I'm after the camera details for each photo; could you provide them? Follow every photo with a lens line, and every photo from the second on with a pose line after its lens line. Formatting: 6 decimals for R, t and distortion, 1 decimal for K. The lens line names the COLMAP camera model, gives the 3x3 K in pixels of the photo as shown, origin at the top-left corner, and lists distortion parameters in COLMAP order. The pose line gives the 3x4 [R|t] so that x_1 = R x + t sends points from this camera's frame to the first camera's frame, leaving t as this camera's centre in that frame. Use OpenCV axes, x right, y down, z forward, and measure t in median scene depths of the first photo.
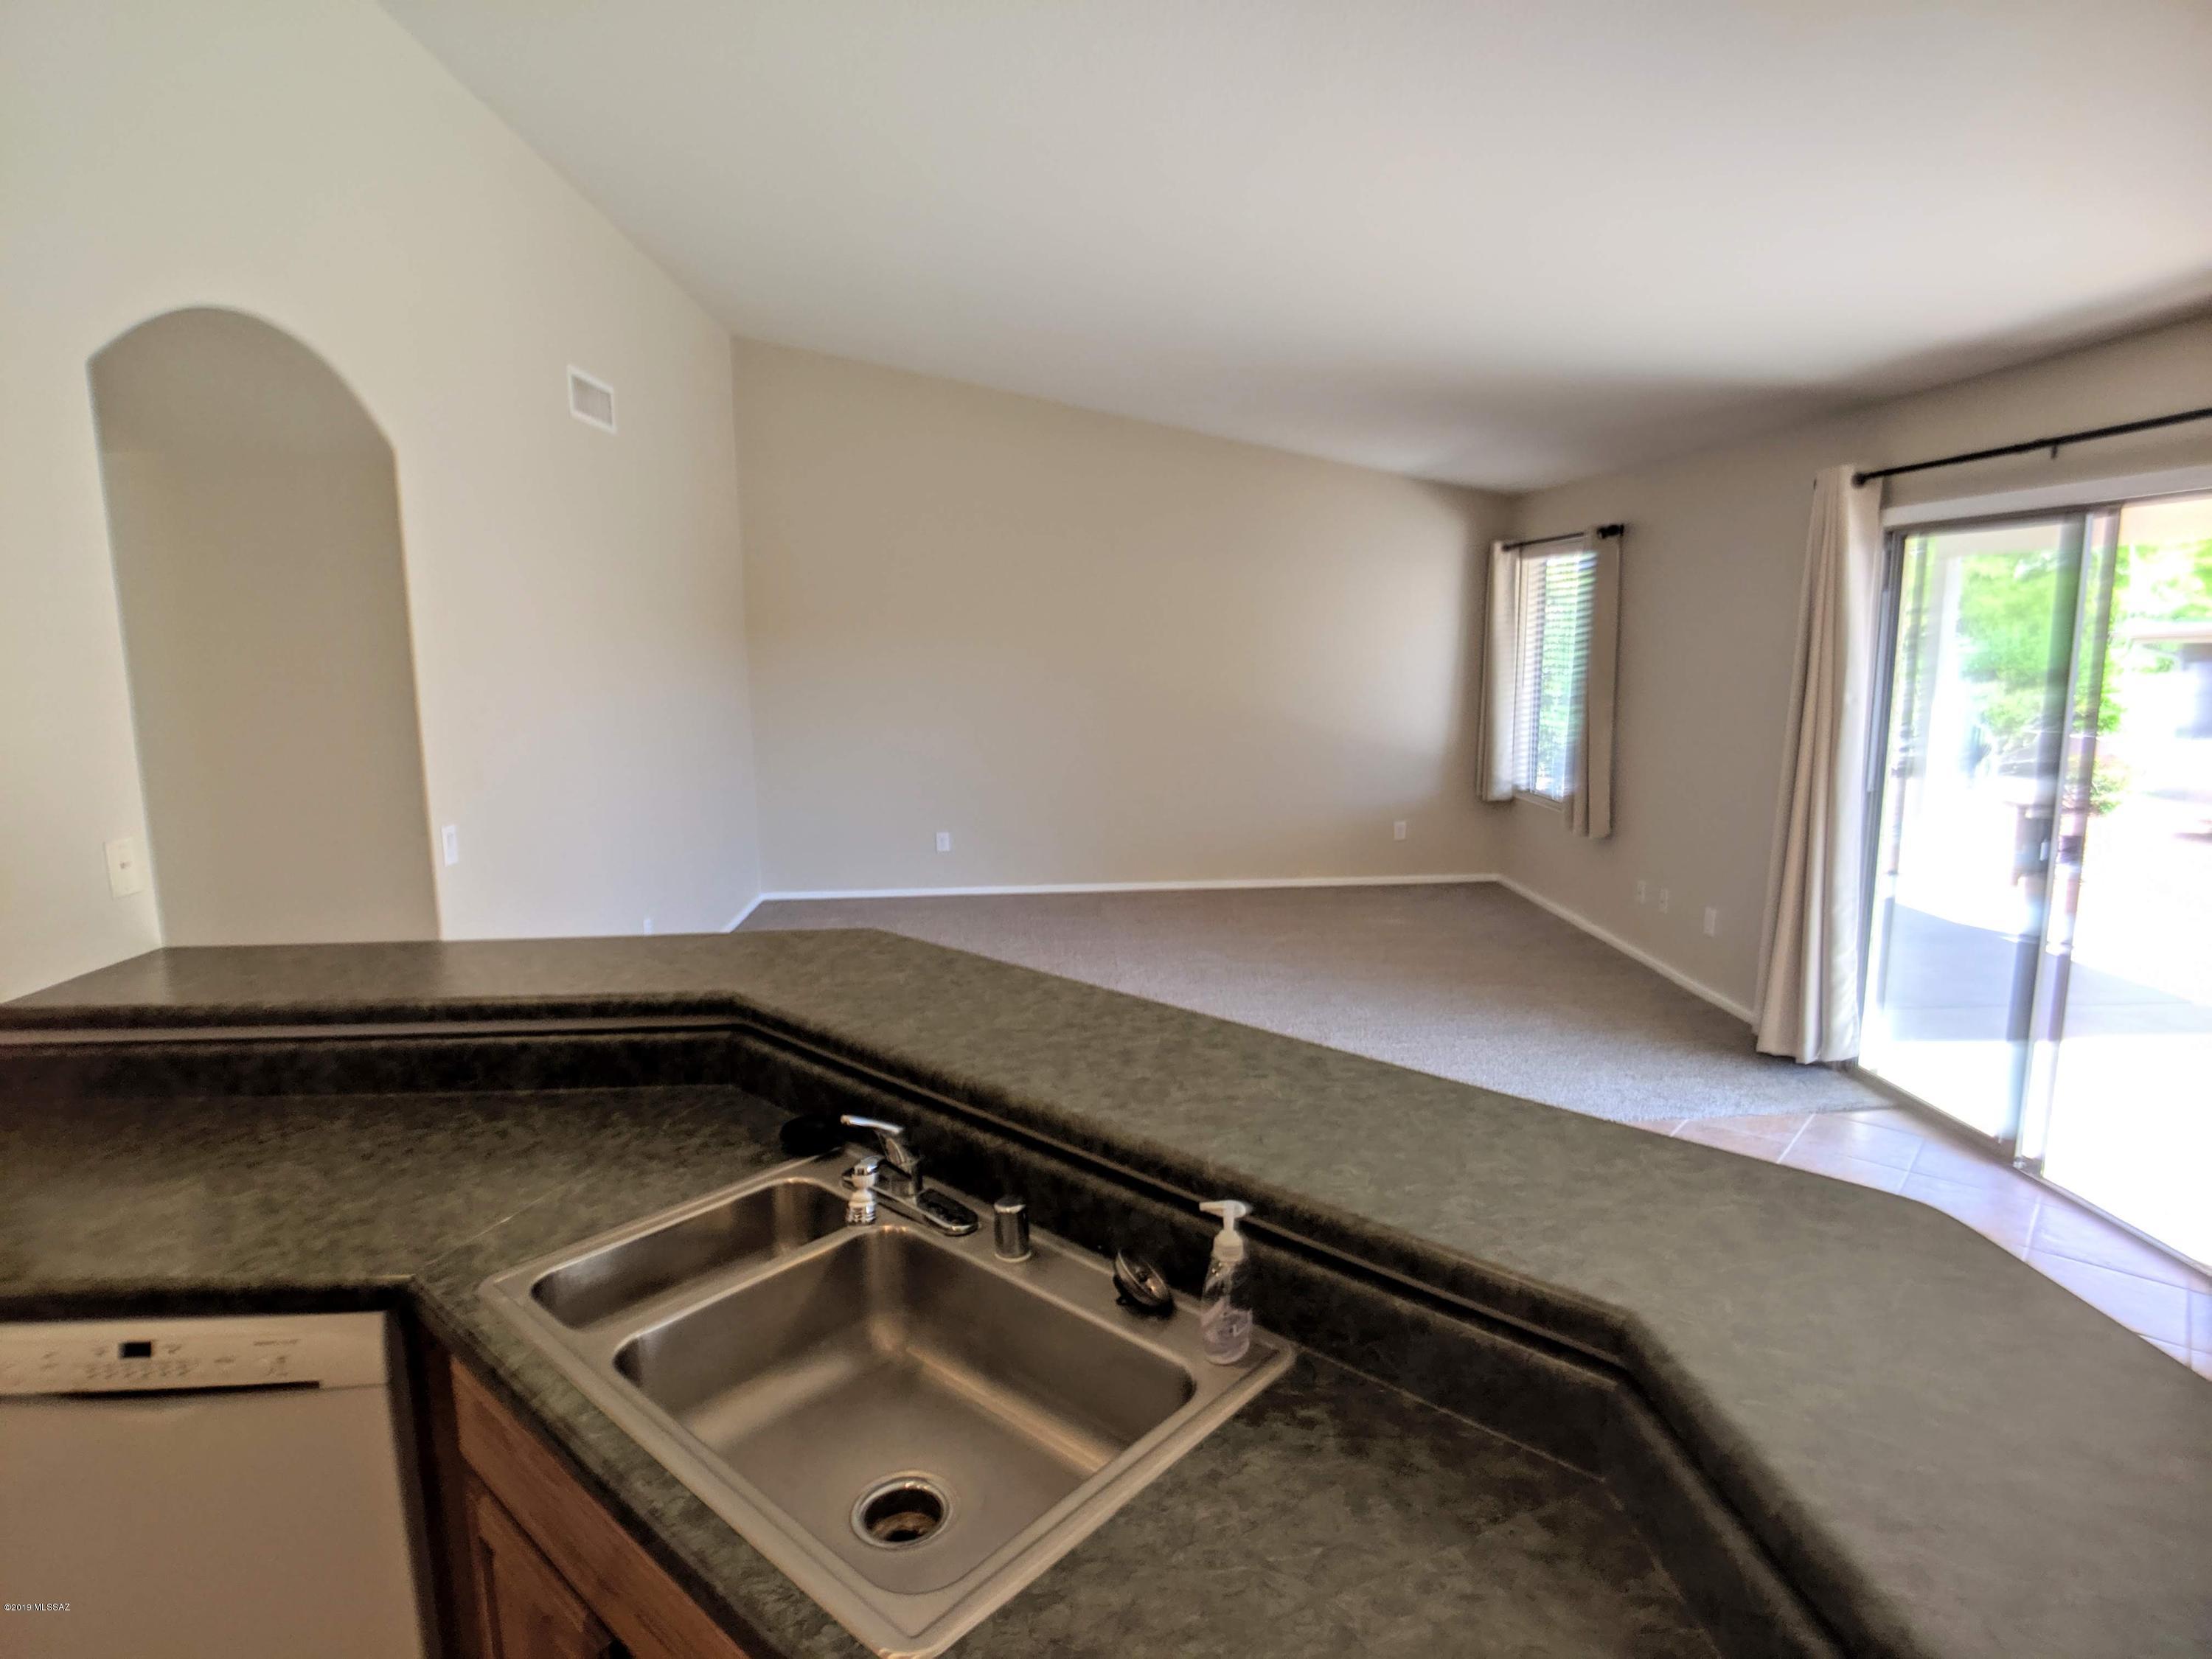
lens RADIAL K [[1202.4, 0, 1053.2], [0, 1202.4, 827.9], [0, 0, 1]] dist [-0.018781, 0.000582]
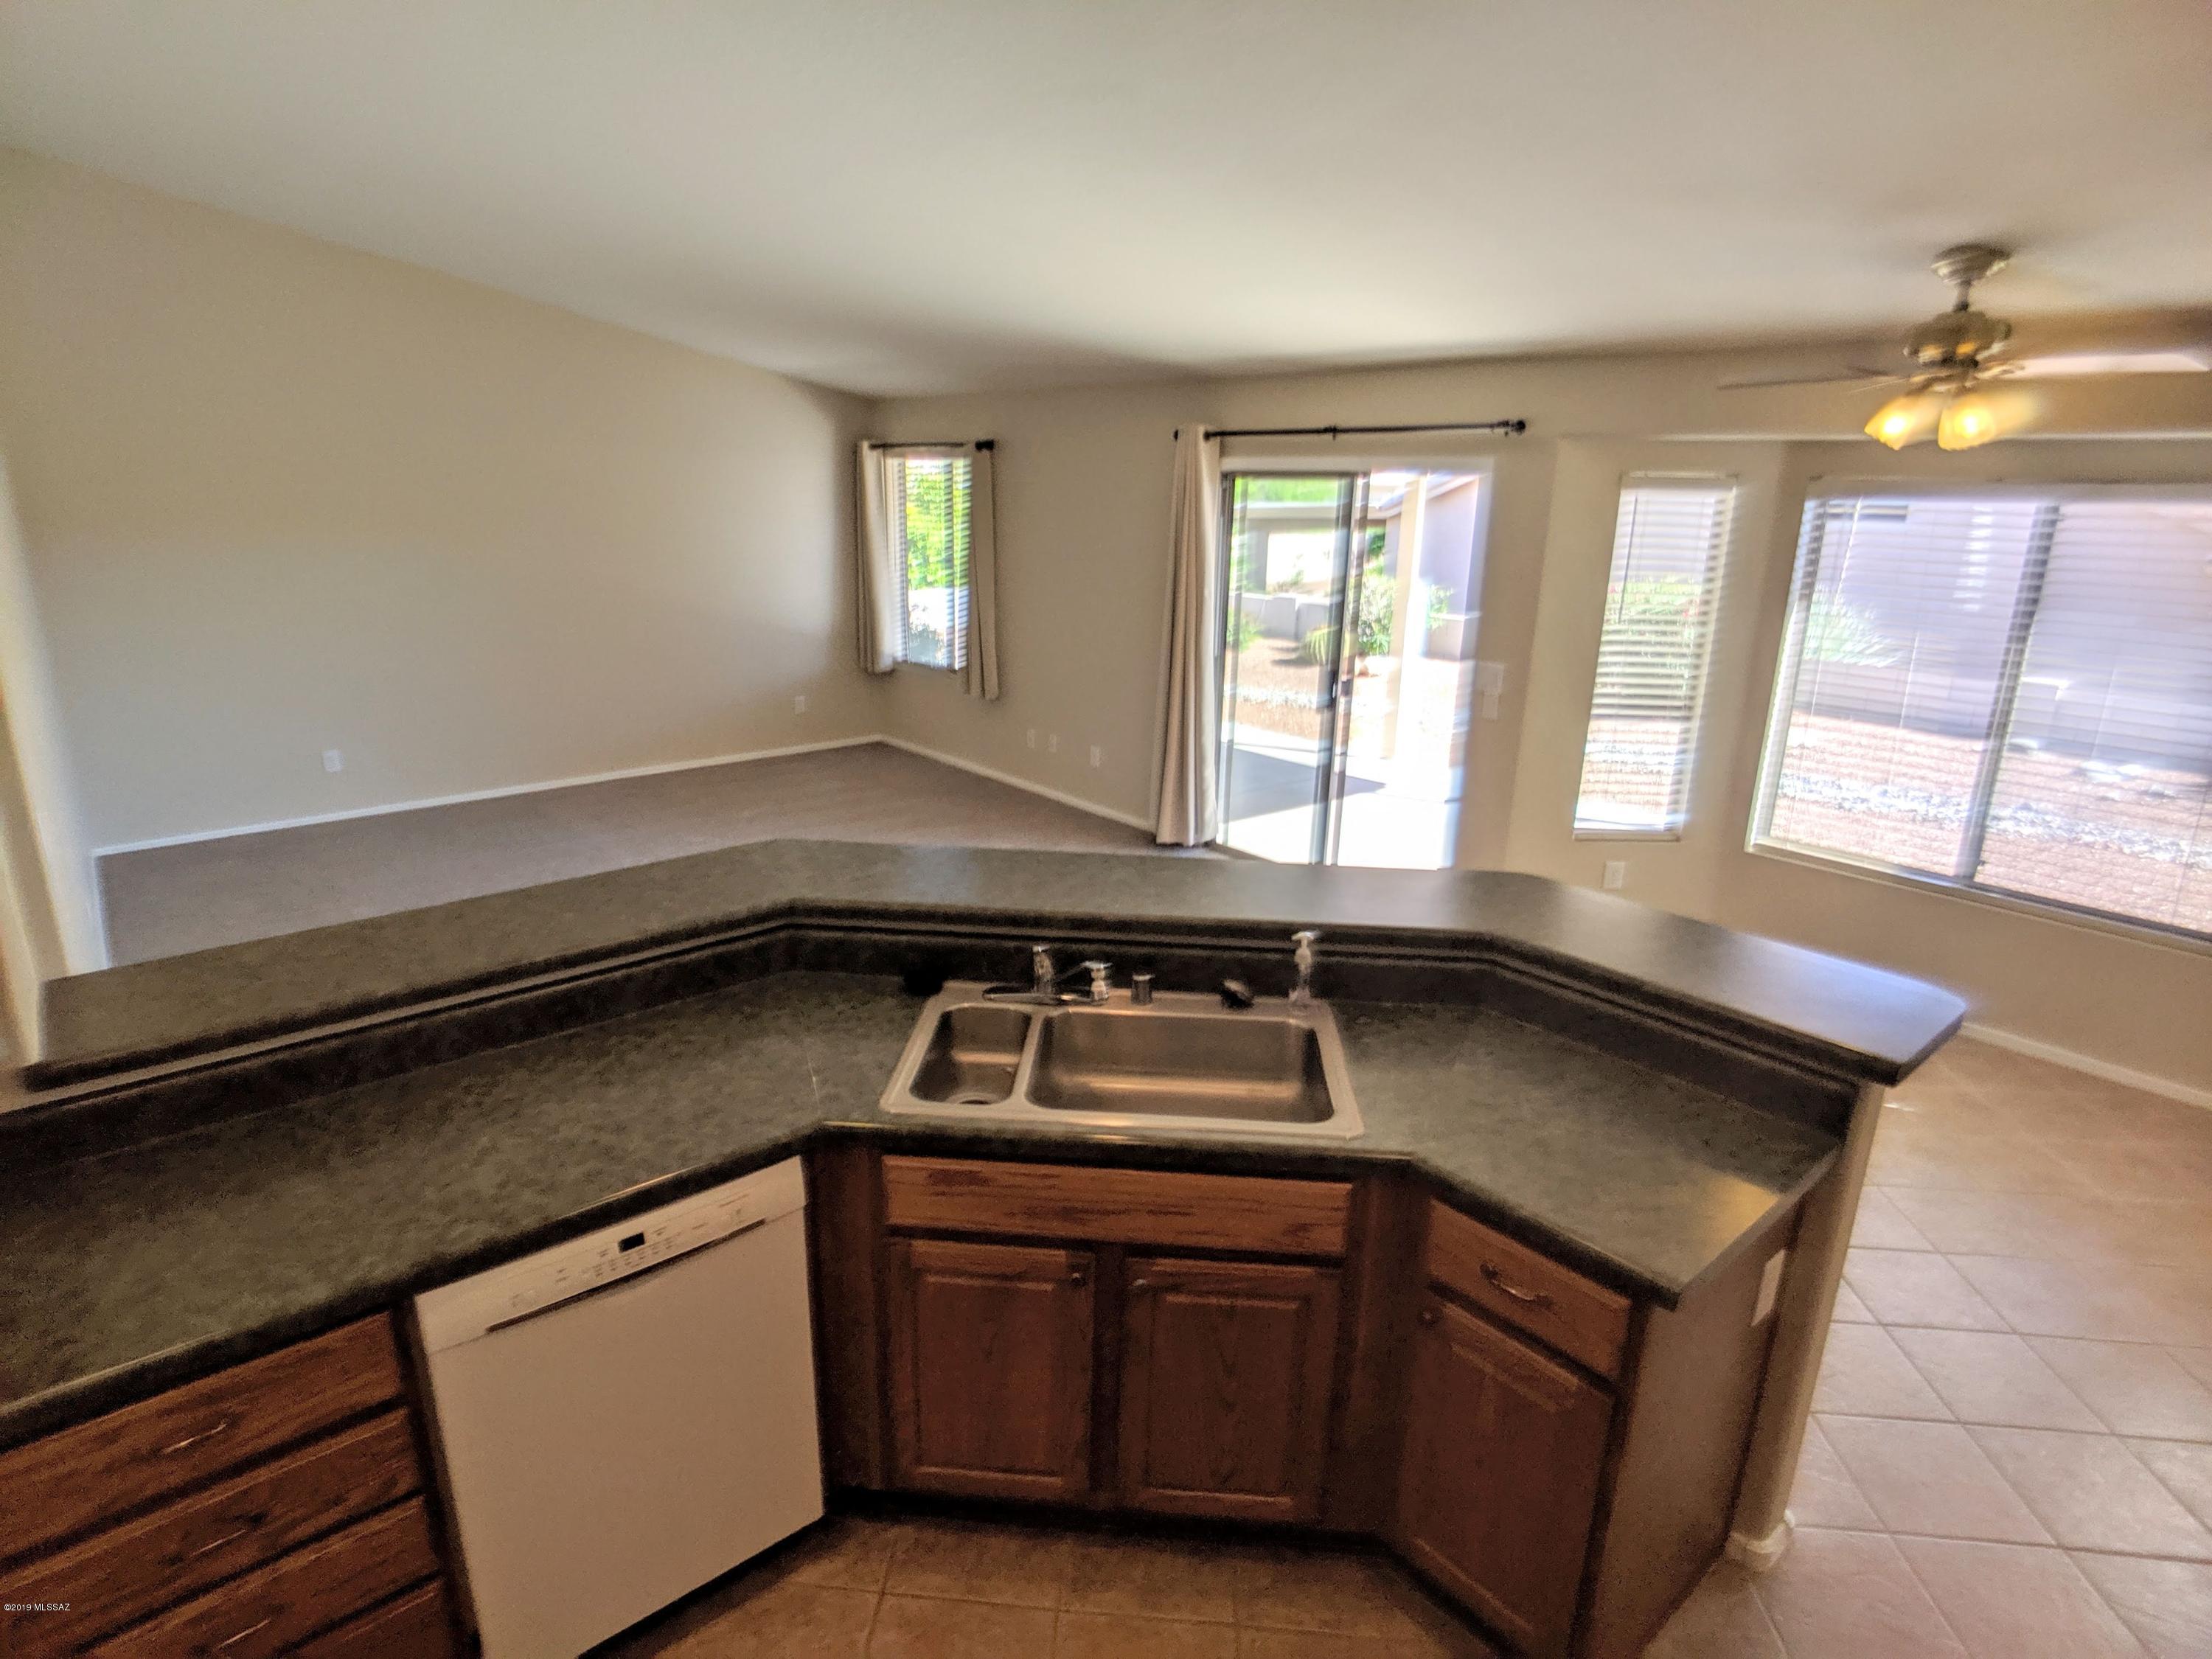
lens RADIAL K [[1203.5, 0, 1072.7], [0, 1203.5, 852.3], [0, 0, 1]] dist [-0.022267, -0.001559]
pose [[0.792548, -0.155953, 0.589531, -0.442462], [0.075152, 0.984355, 0.159367, -0.050572], [-0.605161, -0.082001, 0.791868, -0.095246]]
